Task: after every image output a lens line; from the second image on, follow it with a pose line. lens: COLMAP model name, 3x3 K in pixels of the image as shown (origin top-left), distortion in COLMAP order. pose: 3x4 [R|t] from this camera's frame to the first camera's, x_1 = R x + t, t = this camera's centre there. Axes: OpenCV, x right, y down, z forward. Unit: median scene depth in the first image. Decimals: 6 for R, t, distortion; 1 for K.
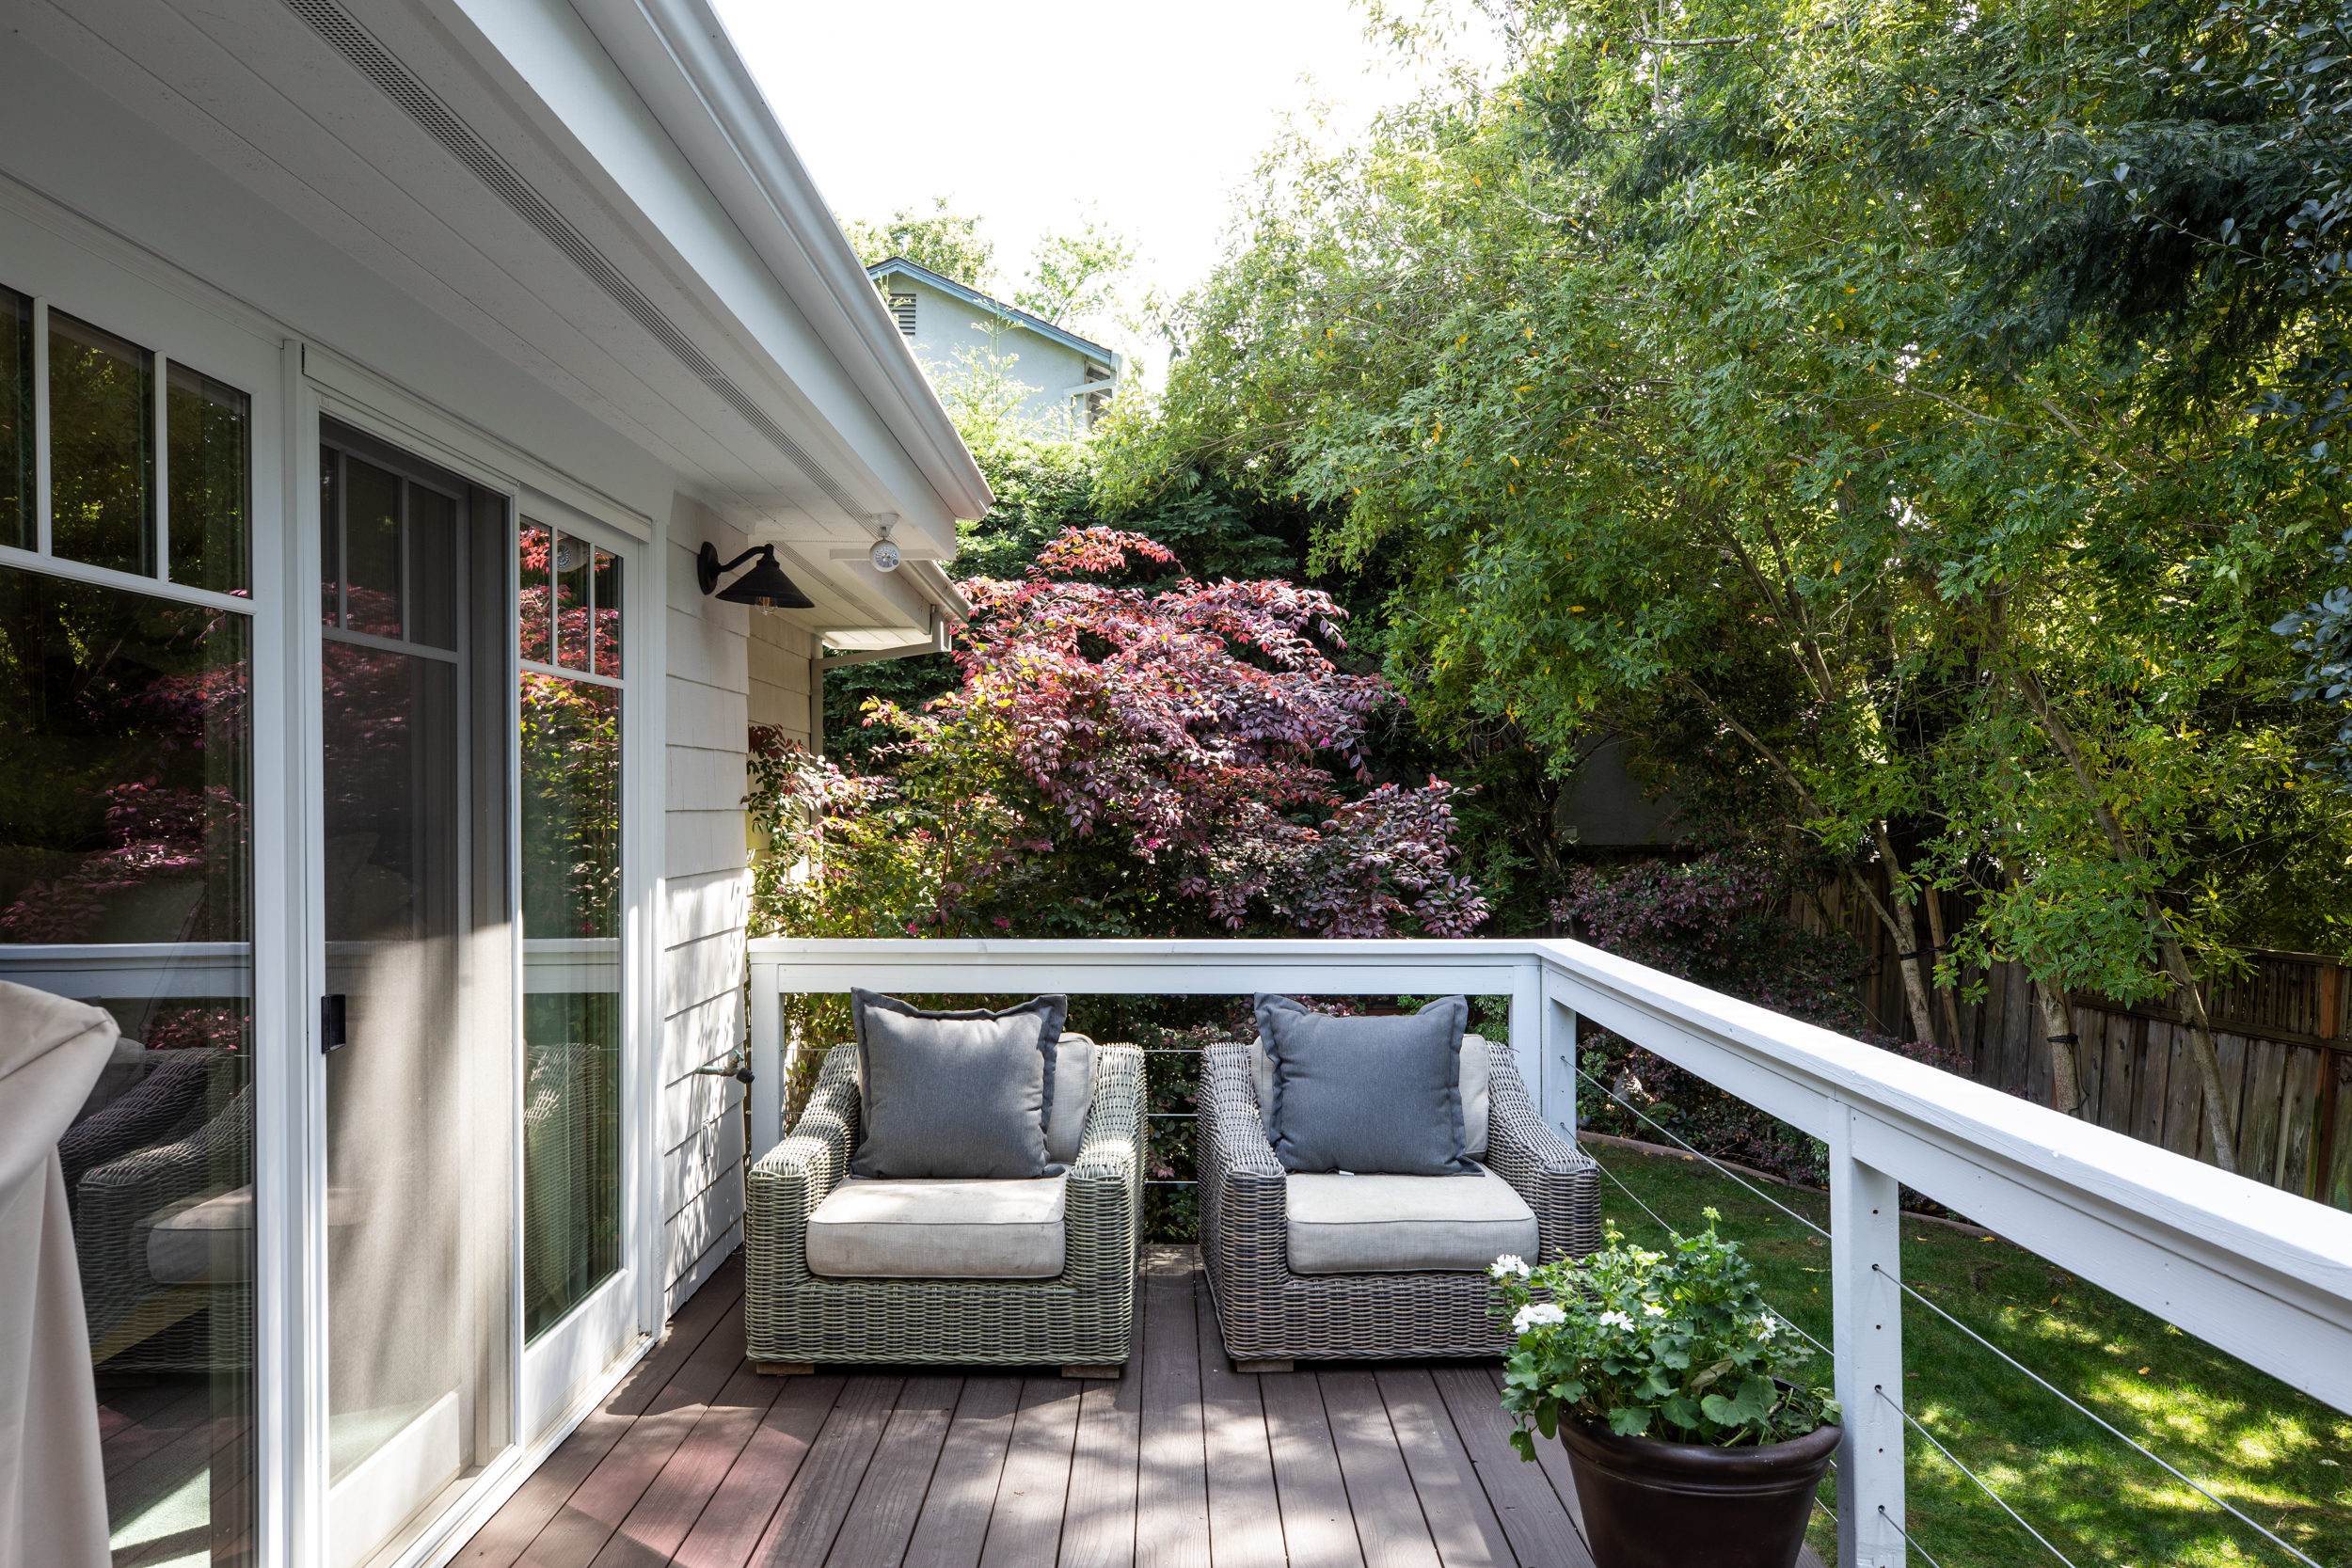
lens RADIAL K [[1675.9, 0, 1176.0], [0, 1675.9, 784.0], [0, 0, 1]] dist [-0.000187, -0.000036]
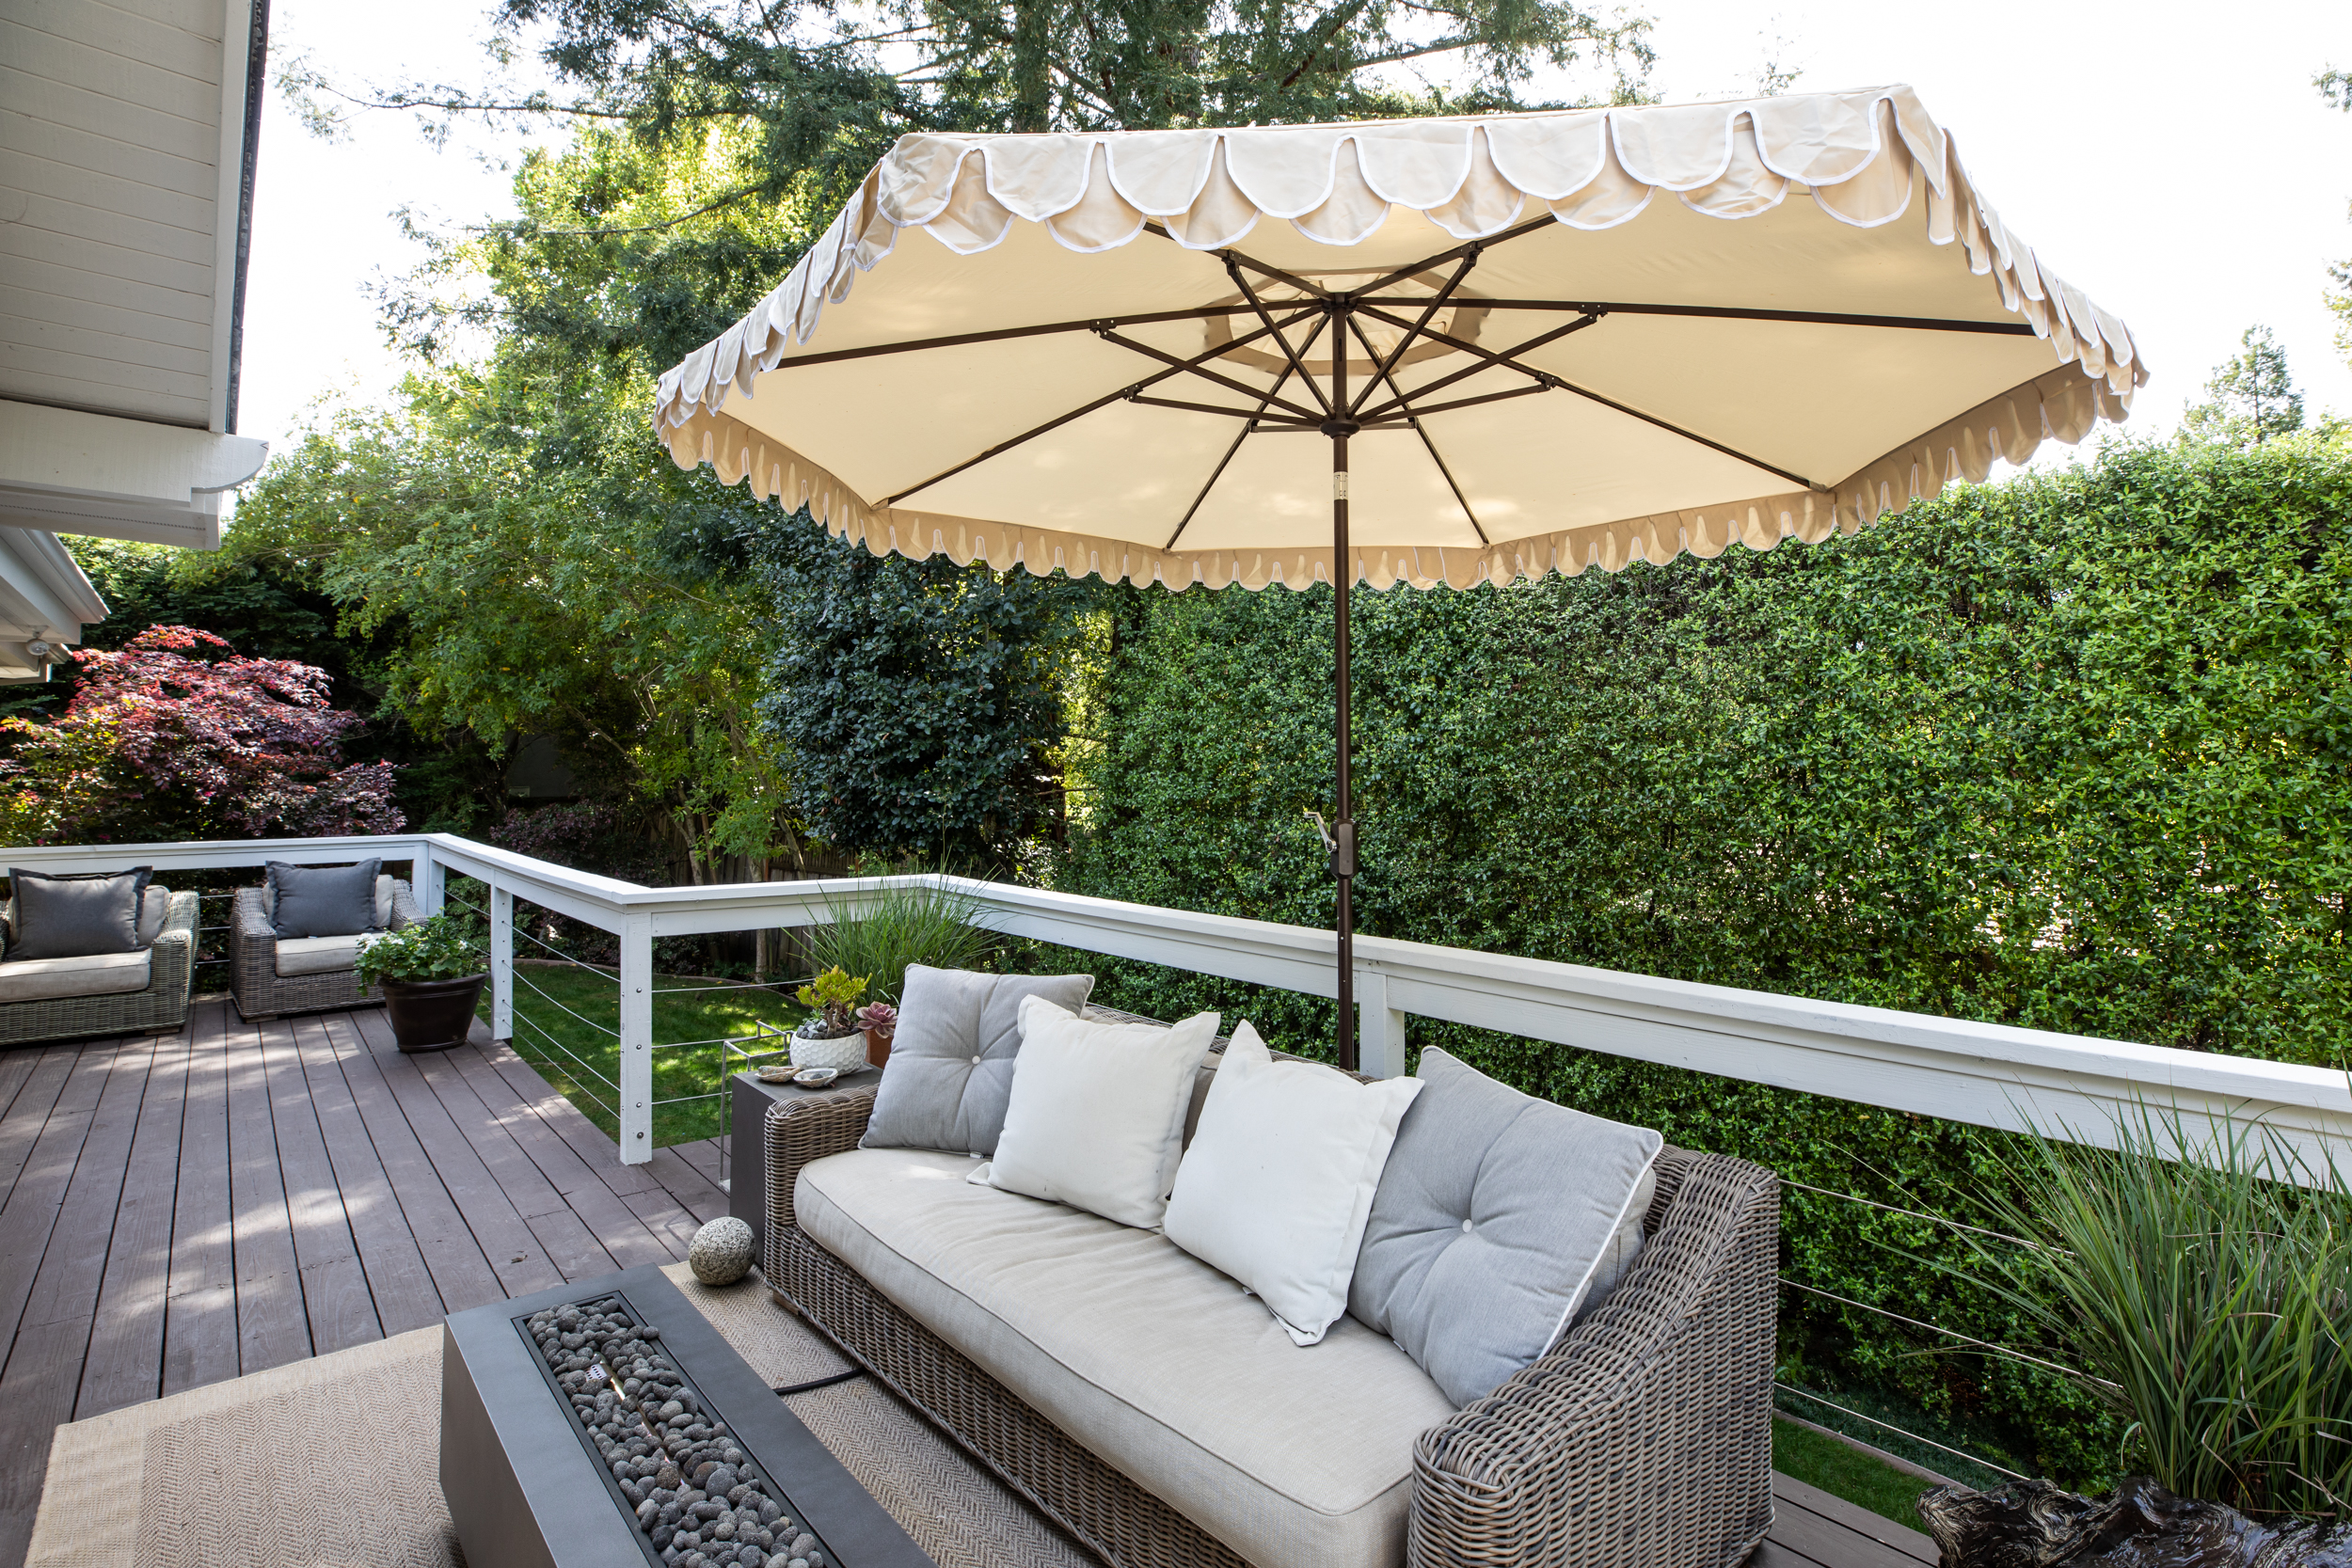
lens RADIAL K [[1140.7, 0, 1171.8], [0, 1140.7, 697.7], [0, 0, 1]] dist [-0.017497, 0.001120]
pose [[0.768984, 0.035458, 0.638284, 0.008113], [-0.000666, 0.998504, -0.054666, -0.006245], [-0.639267, 0.041612, 0.767858, -0.761419]]
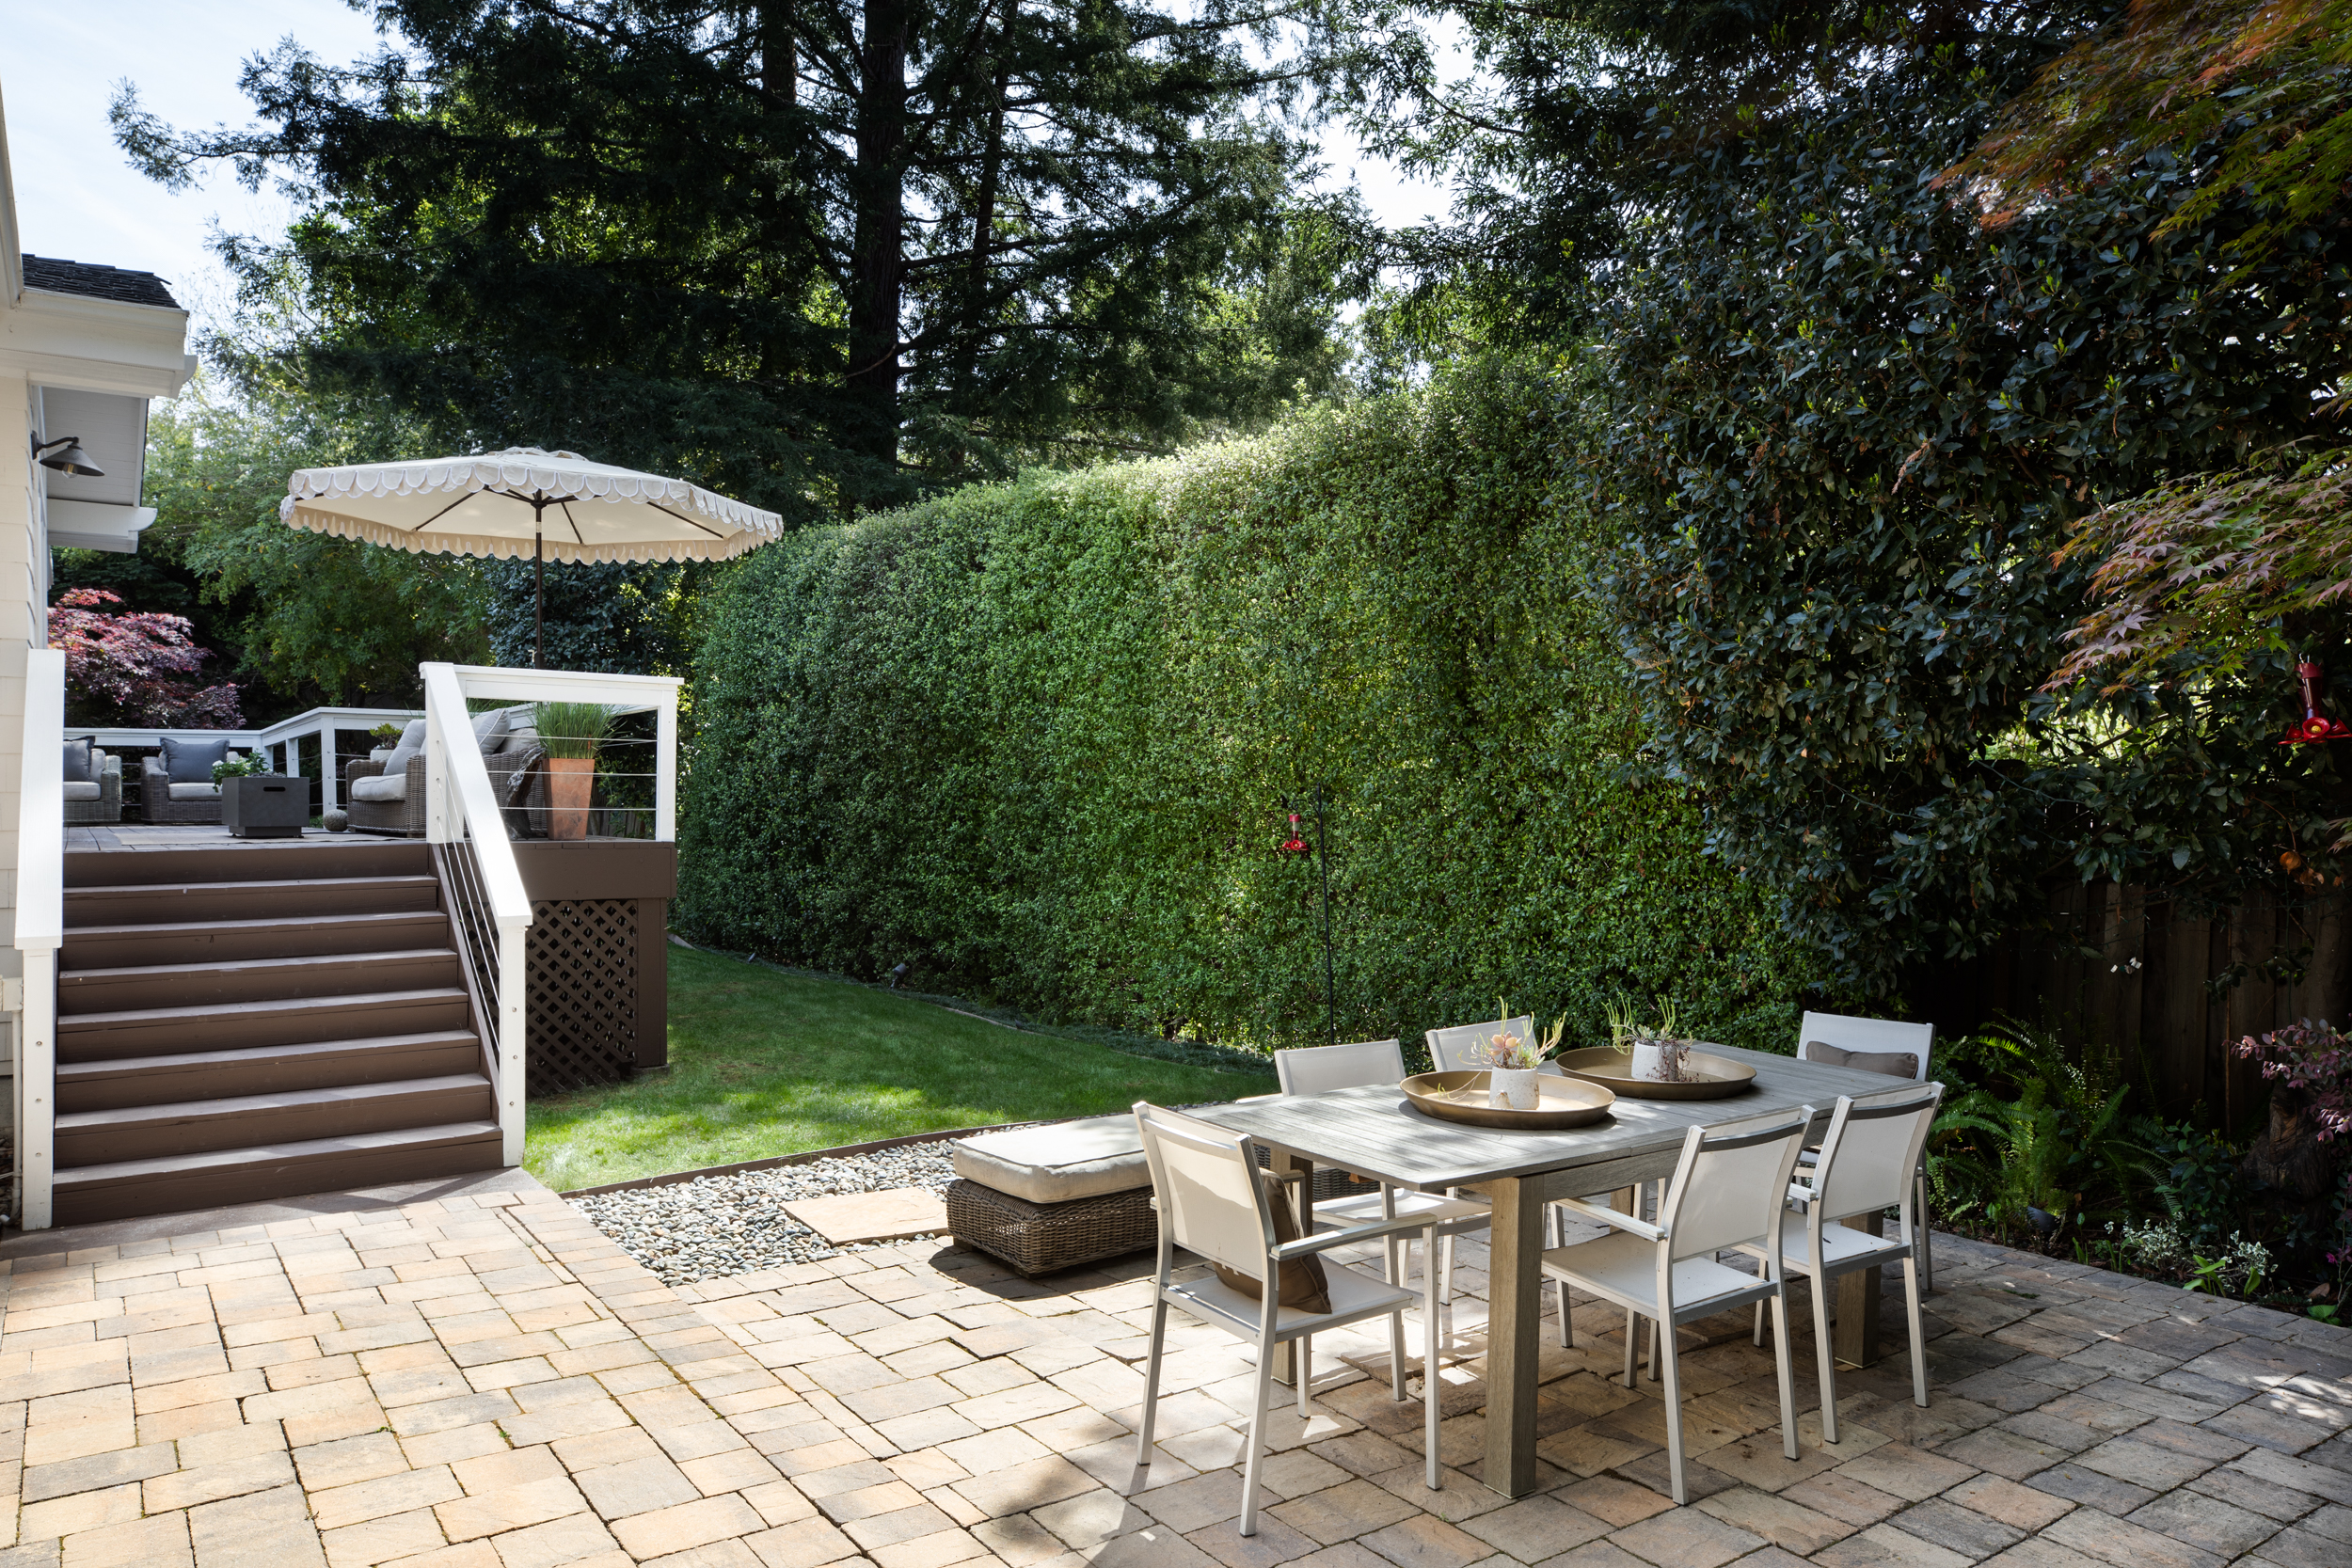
lens RADIAL K [[1578.0, 0, 1179.5], [0, 1578.0, 823.9], [0, 0, 1]] dist [0.027398, 0.000923]
pose [[0.828028, -0.018766, 0.560372, -0.052270], [0.003581, 0.999596, 0.028183, 0.191730], [-0.560675, -0.021330, 0.827761, -2.592159]]
